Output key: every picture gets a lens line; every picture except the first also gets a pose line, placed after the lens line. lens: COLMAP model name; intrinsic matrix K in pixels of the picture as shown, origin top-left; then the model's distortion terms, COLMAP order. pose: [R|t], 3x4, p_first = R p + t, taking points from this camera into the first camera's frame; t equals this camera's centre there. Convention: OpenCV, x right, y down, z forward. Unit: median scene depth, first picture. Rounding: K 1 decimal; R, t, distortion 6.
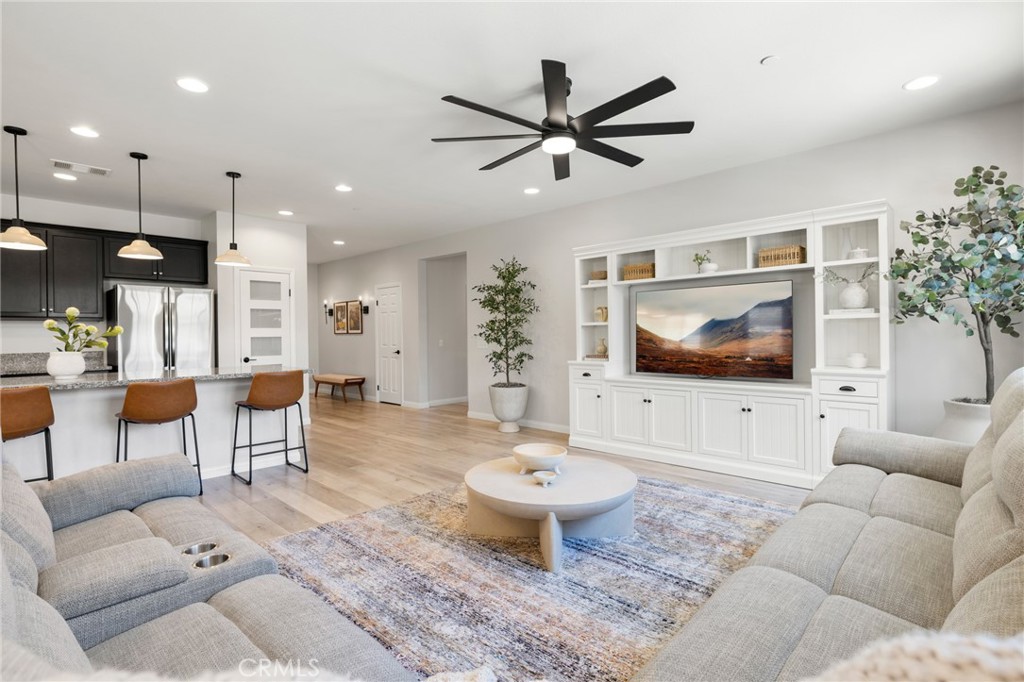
lens RADIAL K [[504.2, 0, 508.6], [0, 504.2, 335.4], [0, 0, 1]] dist [0.001017, 0.000566]
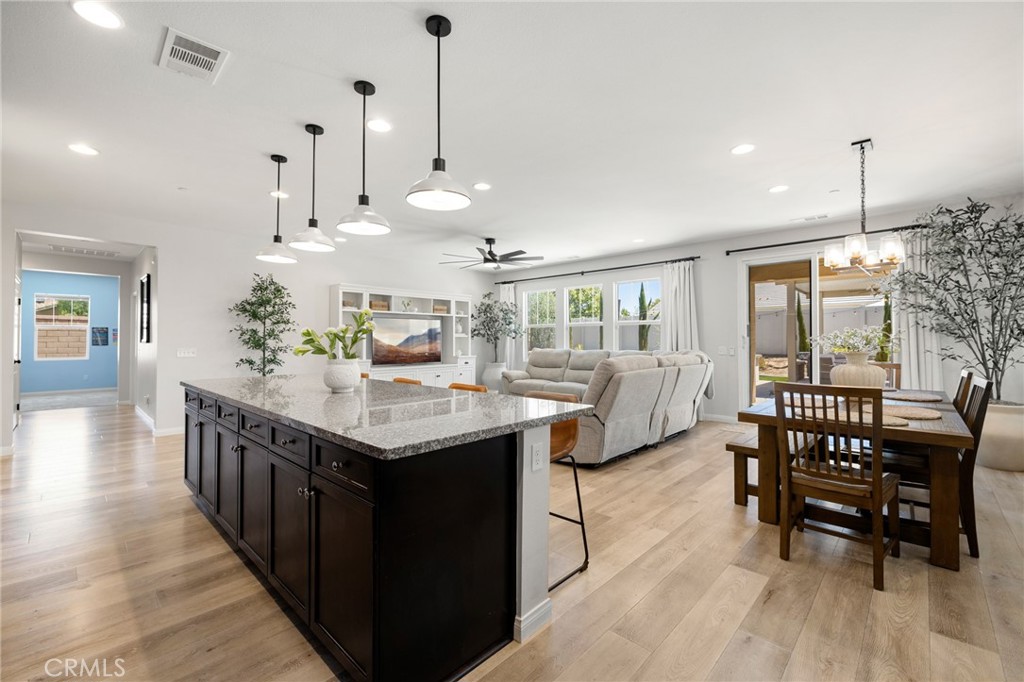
lens RADIAL K [[435.4, 0, 515.8], [0, 435.4, 335.1], [0, 0, 1]] dist [-0.001068, 0.001206]
pose [[-0.012499, 0.026978, 0.999558, -0.692478], [0.004918, 0.999626, -0.026919, 0.008544], [-0.999910, 0.004579, -0.012627, 0.313674]]
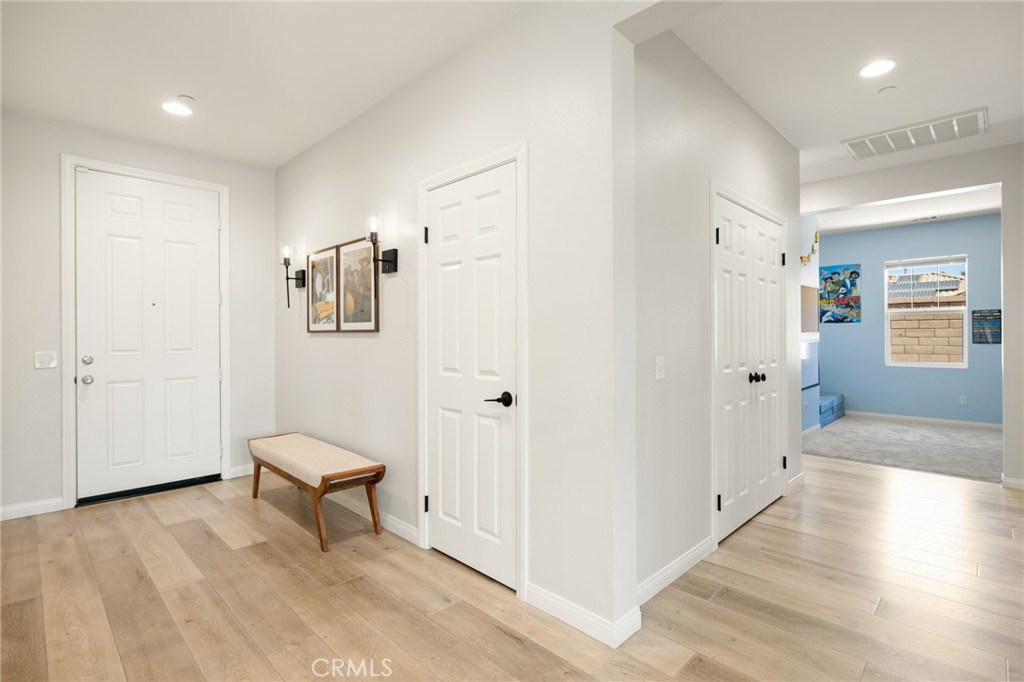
lens RADIAL K [[487.8, 0, 513.7], [0, 487.8, 338.8], [0, 0, 1]] dist [0.000653, 0.000055]
pose [[0.999899, 0.012296, -0.007081, -0.202757], [-0.012275, 0.999920, 0.002950, -0.000988], [0.007116, -0.002863, 0.999971, 0.693991]]
